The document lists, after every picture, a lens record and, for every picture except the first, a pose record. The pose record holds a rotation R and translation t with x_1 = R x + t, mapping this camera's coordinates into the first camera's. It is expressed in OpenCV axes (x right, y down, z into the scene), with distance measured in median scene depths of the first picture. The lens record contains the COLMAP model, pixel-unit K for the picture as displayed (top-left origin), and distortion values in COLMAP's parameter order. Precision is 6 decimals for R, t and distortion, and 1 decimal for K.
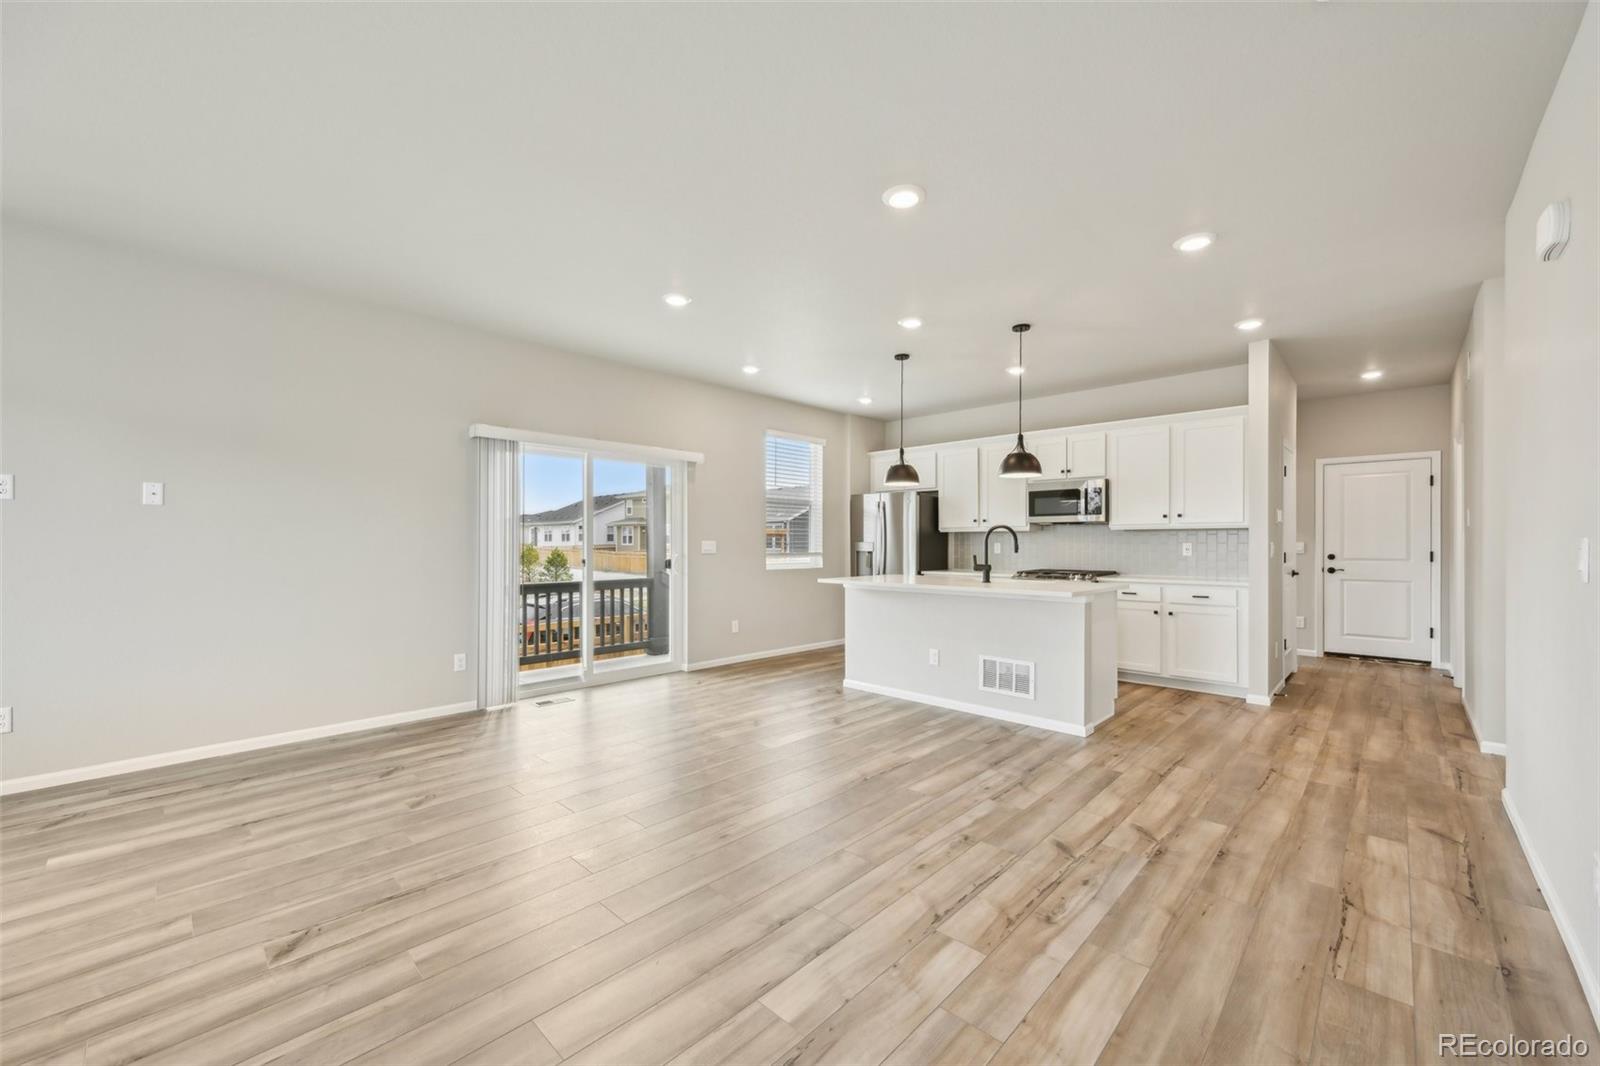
lens RADIAL K [[620.1, 0, 804.9], [0, 620.1, 542.0], [0, 0, 1]] dist [-0.001838, -0.000172]
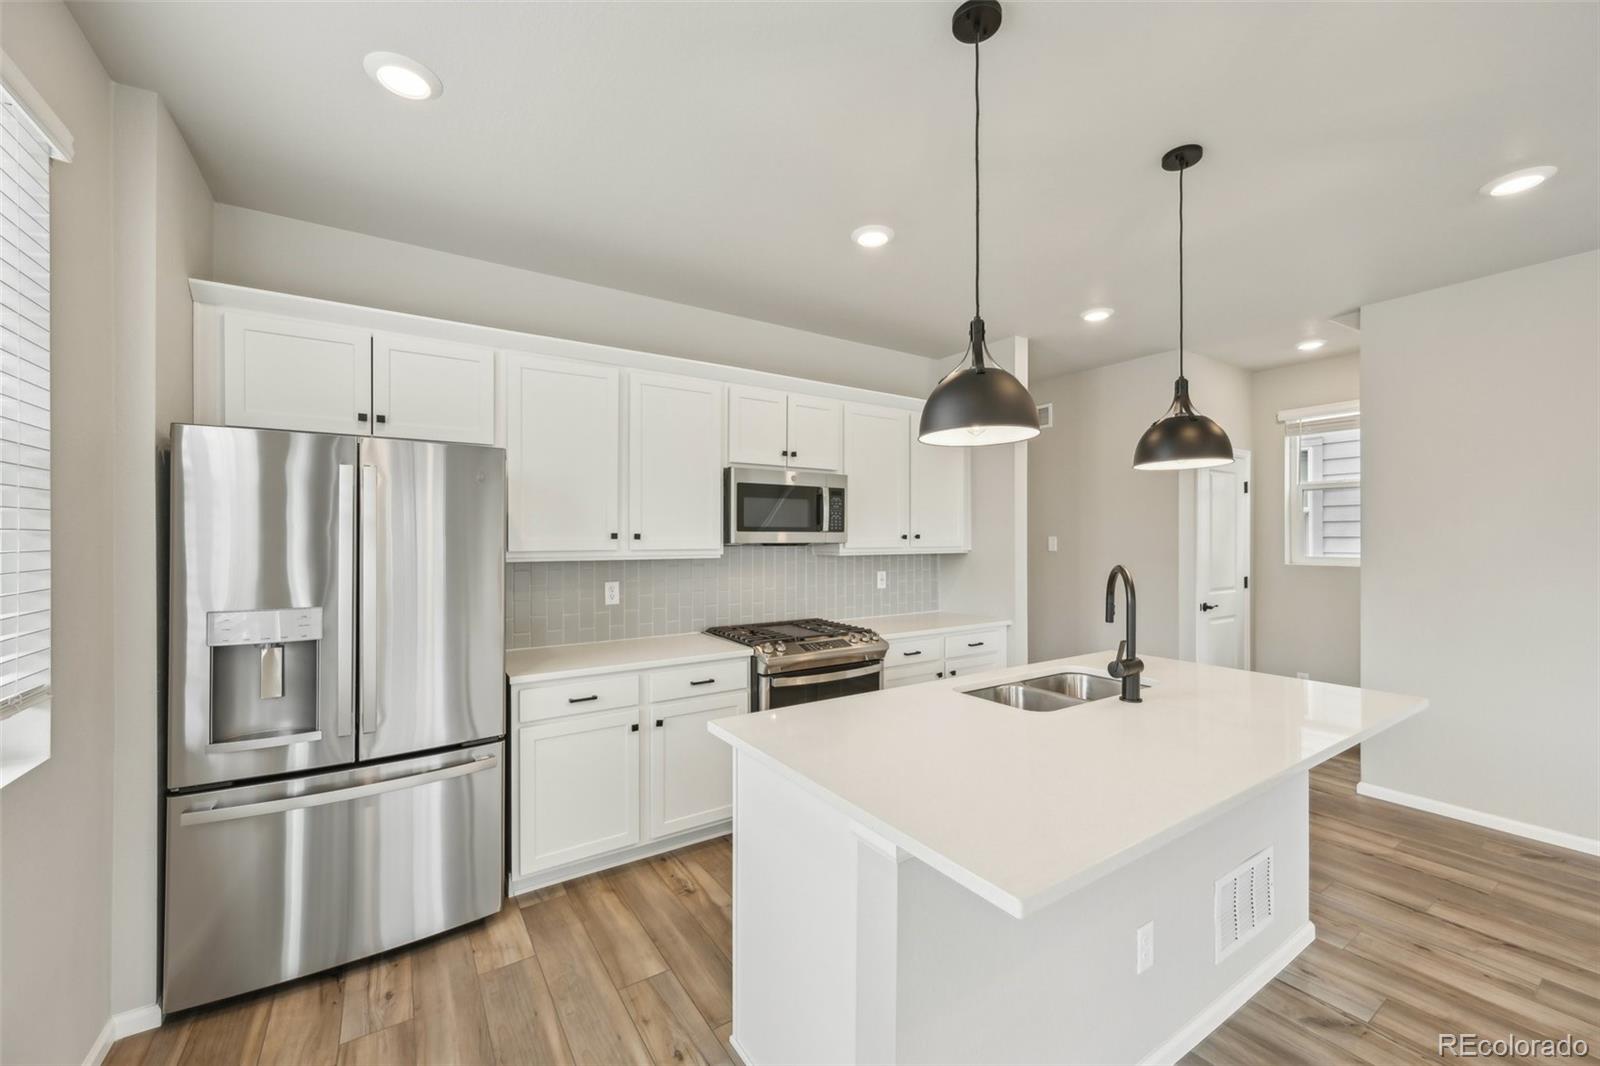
lens RADIAL K [[620.1, 0, 804.9], [0, 620.1, 542.0], [0, 0, 1]] dist [-0.001838, -0.000172]
pose [[0.226305, -0.005265, 0.974042, -0.177374], [-0.000741, 0.999984, 0.005578, -0.046811], [-0.974056, -0.001984, 0.226297, 1.116086]]
